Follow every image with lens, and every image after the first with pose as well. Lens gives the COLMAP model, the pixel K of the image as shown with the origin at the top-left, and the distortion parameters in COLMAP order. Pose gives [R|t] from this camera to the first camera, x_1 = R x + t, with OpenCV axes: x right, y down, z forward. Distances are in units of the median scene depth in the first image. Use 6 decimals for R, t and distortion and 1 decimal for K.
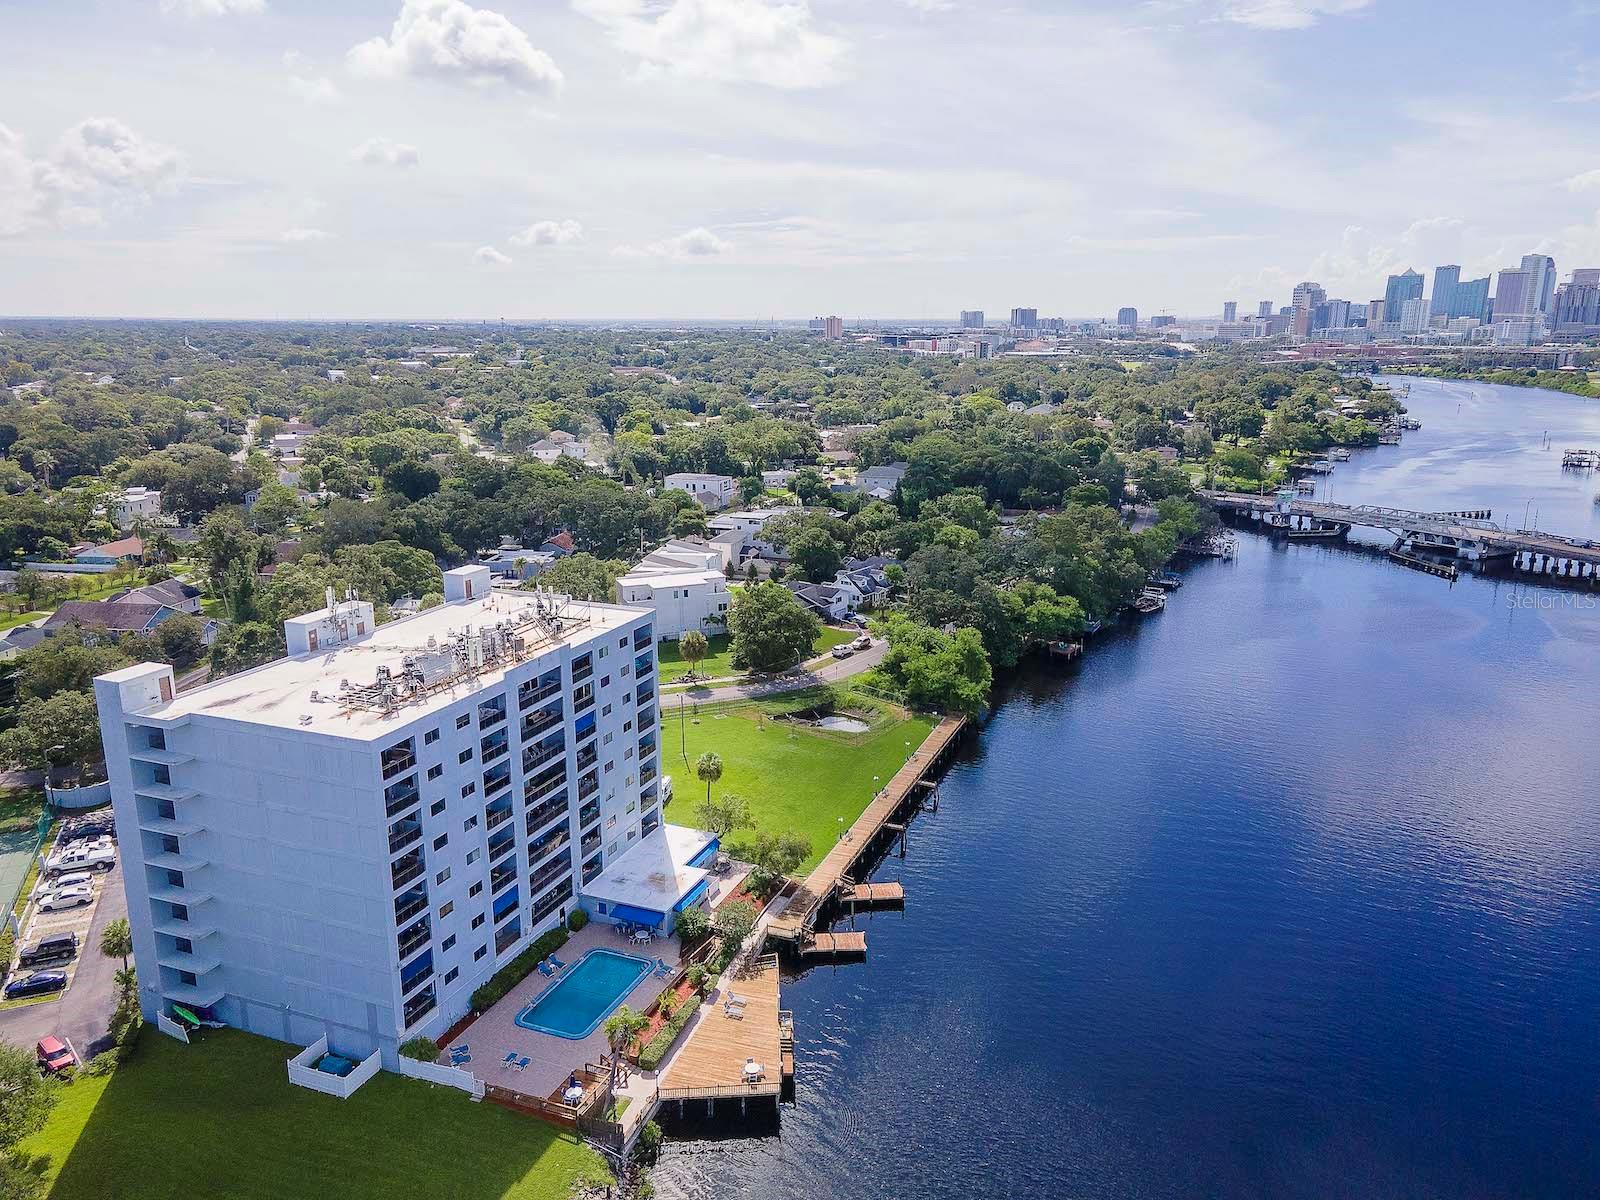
lens RADIAL K [[1155.2, 0, 810.7], [0, 1155.2, 605.8], [0, 0, 1]] dist [0.045092, 0.008585]
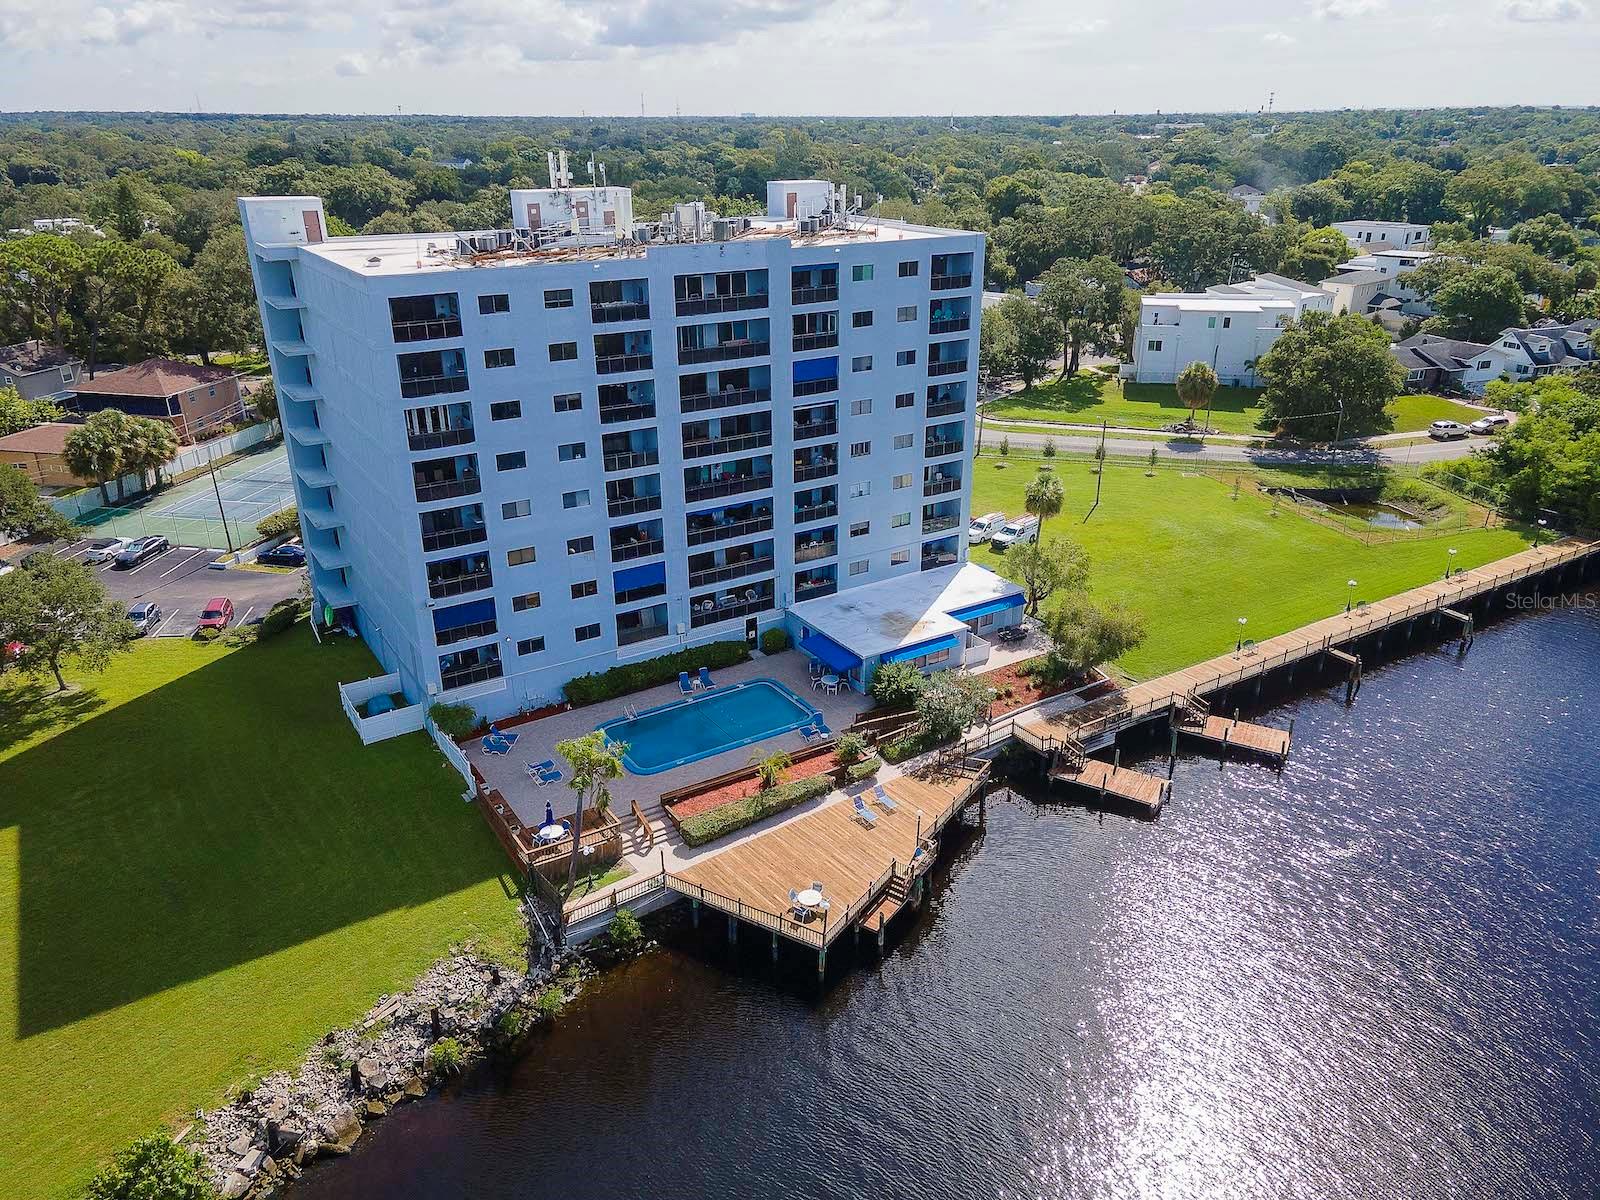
lens RADIAL K [[1155.2, 0, 807.0], [0, 1155.2, 606.6], [0, 0, 1]] dist [0.045092, 0.008585]
pose [[0.814966, 0.224467, -0.534270, 0.183372], [-0.138271, 0.970628, 0.196880, 0.092664], [0.562771, -0.086576, 0.822067, 0.375462]]
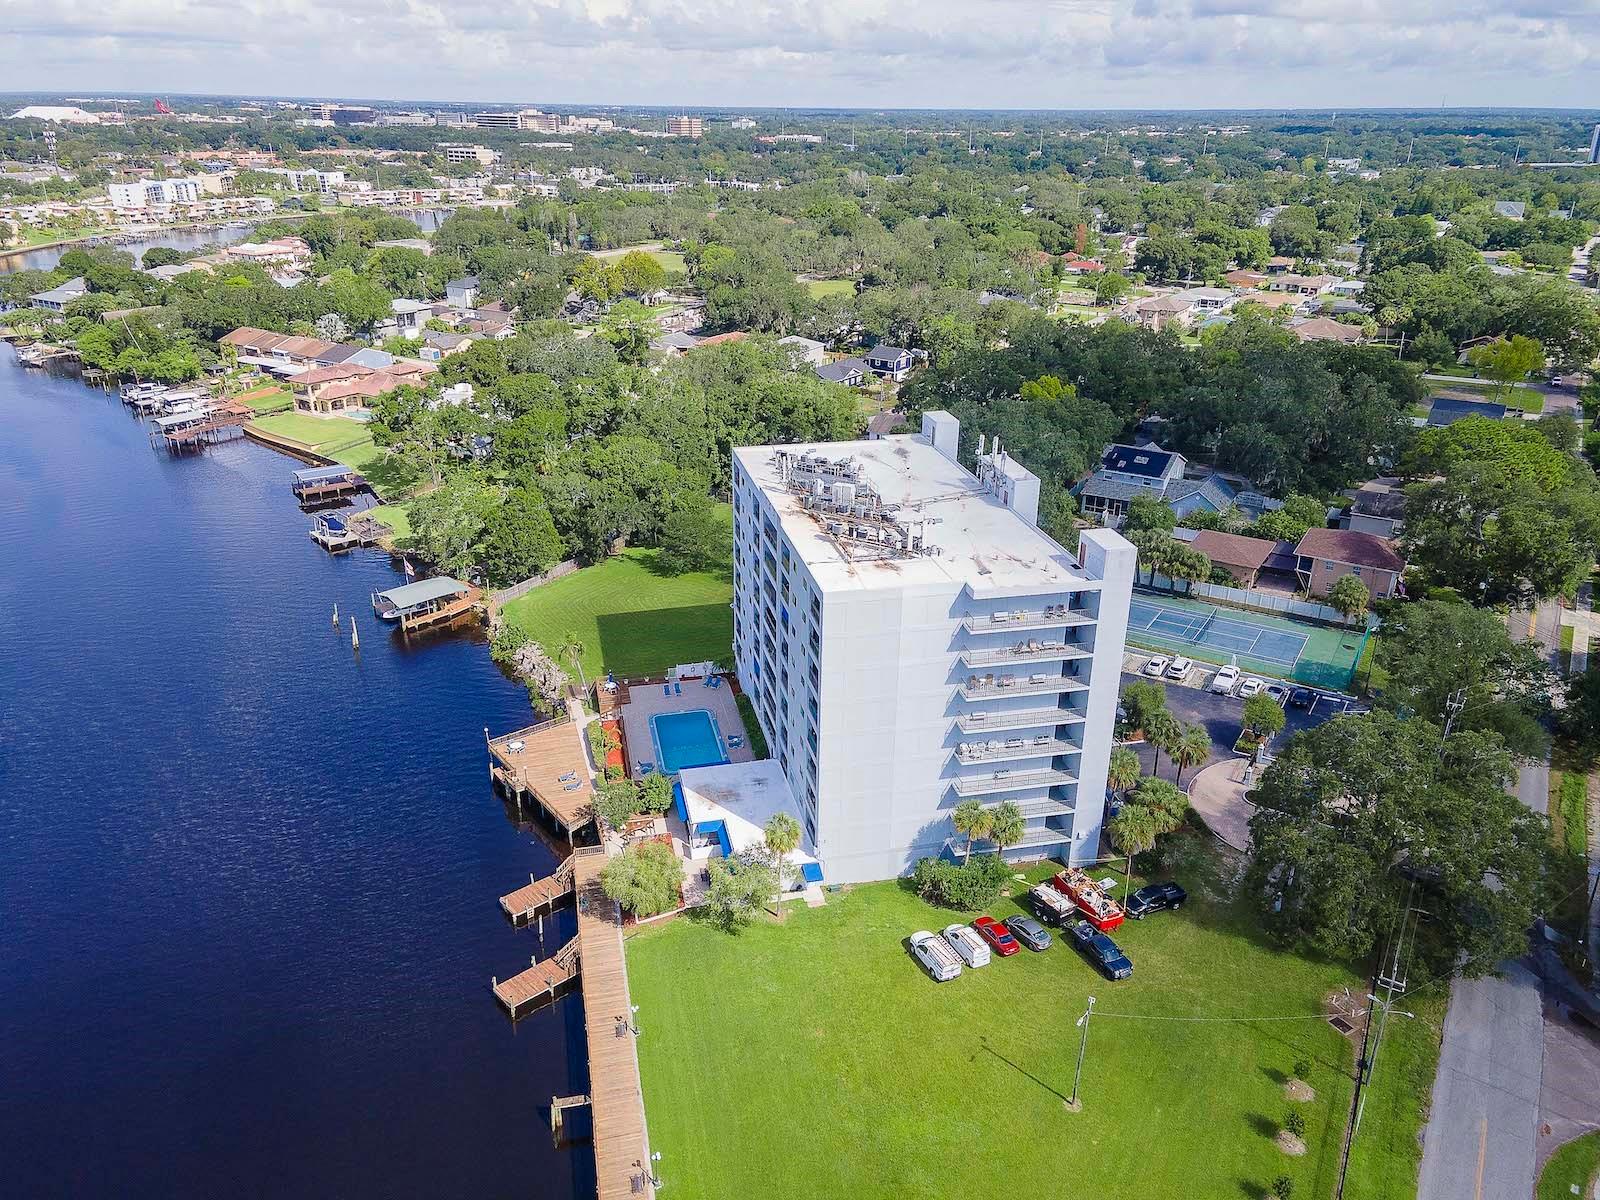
lens RADIAL K [[1155.2, 0, 804.7], [0, 1155.2, 593.8], [0, 0, 1]] dist [0.045092, 0.008585]
pose [[-0.819160, 0.217453, -0.530746, 0.256168], [-0.146846, 0.814993, 0.560556, -0.395585], [0.554449, 0.537123, -0.635677, 1.438646]]
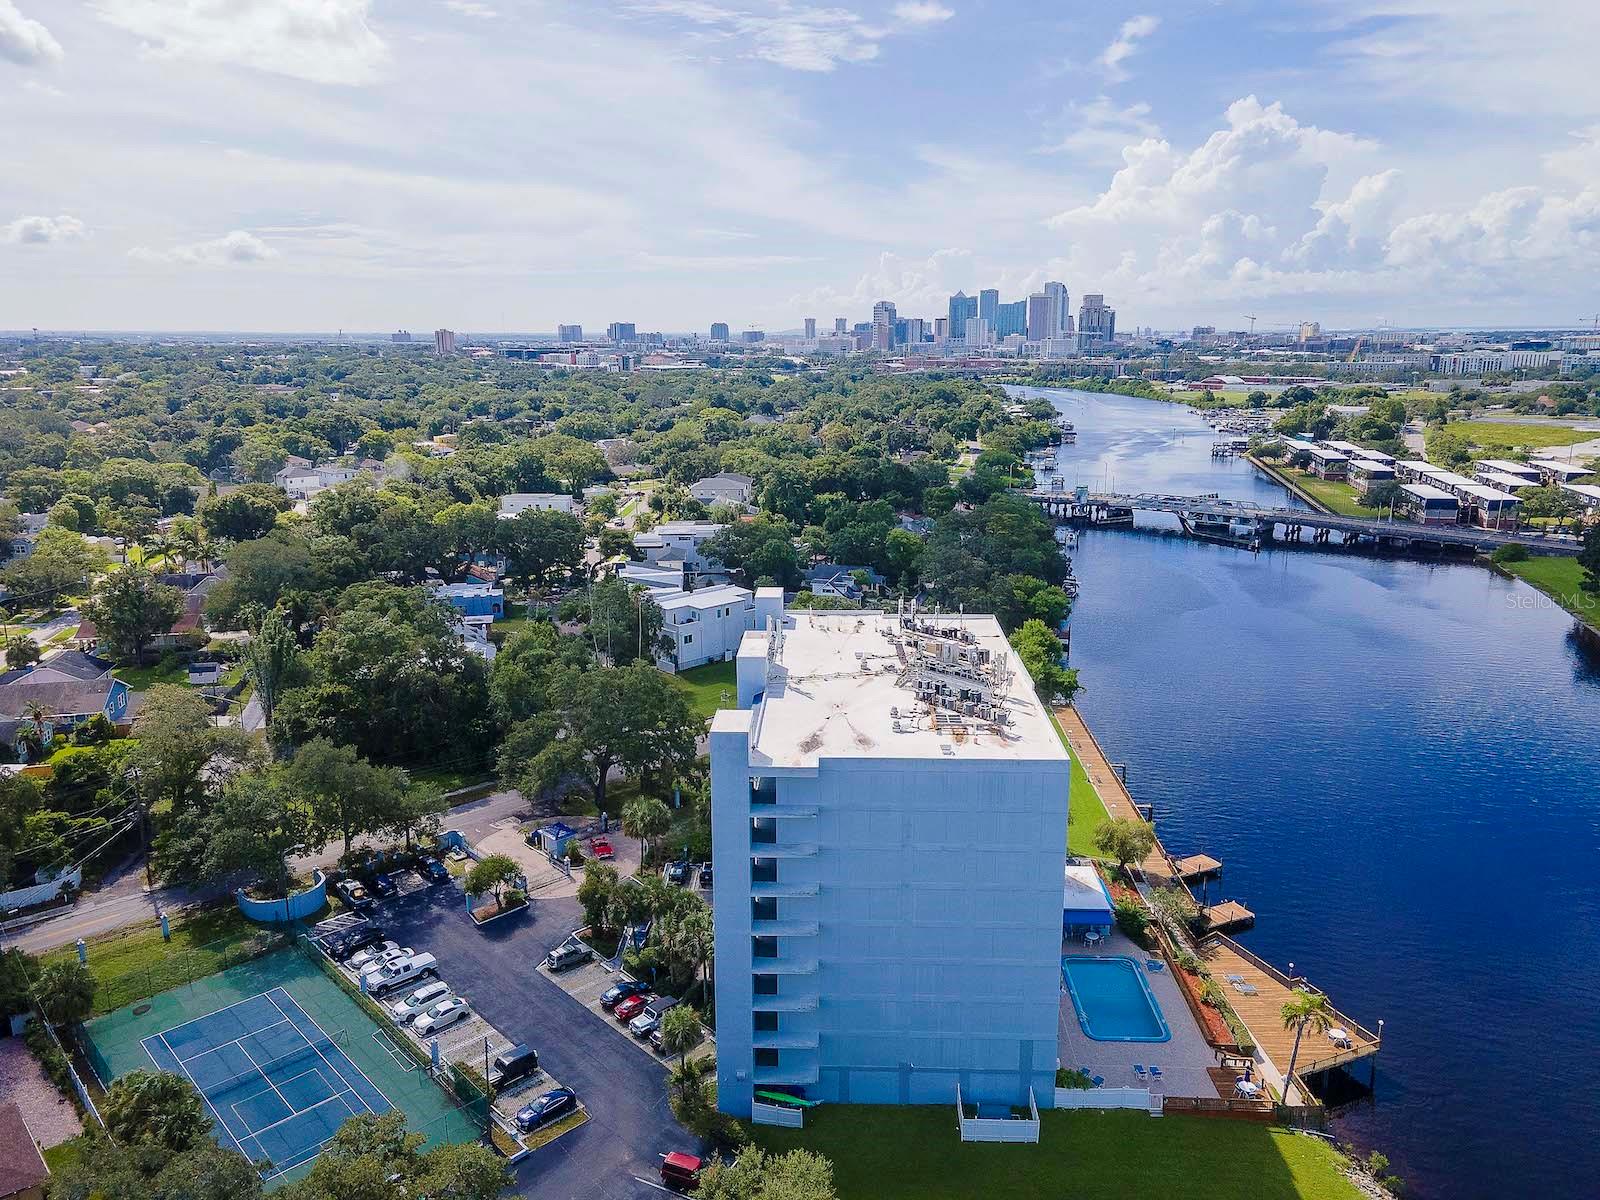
lens RADIAL K [[1155.2, 0, 807.4], [0, 1155.2, 596.5], [0, 0, 1]] dist [0.045092, 0.008585]
pose [[0.937963, -0.078692, 0.337686, -0.612942], [0.085204, 0.996353, -0.004482, -0.022374], [-0.336102, 0.032977, 0.941248, 0.114532]]
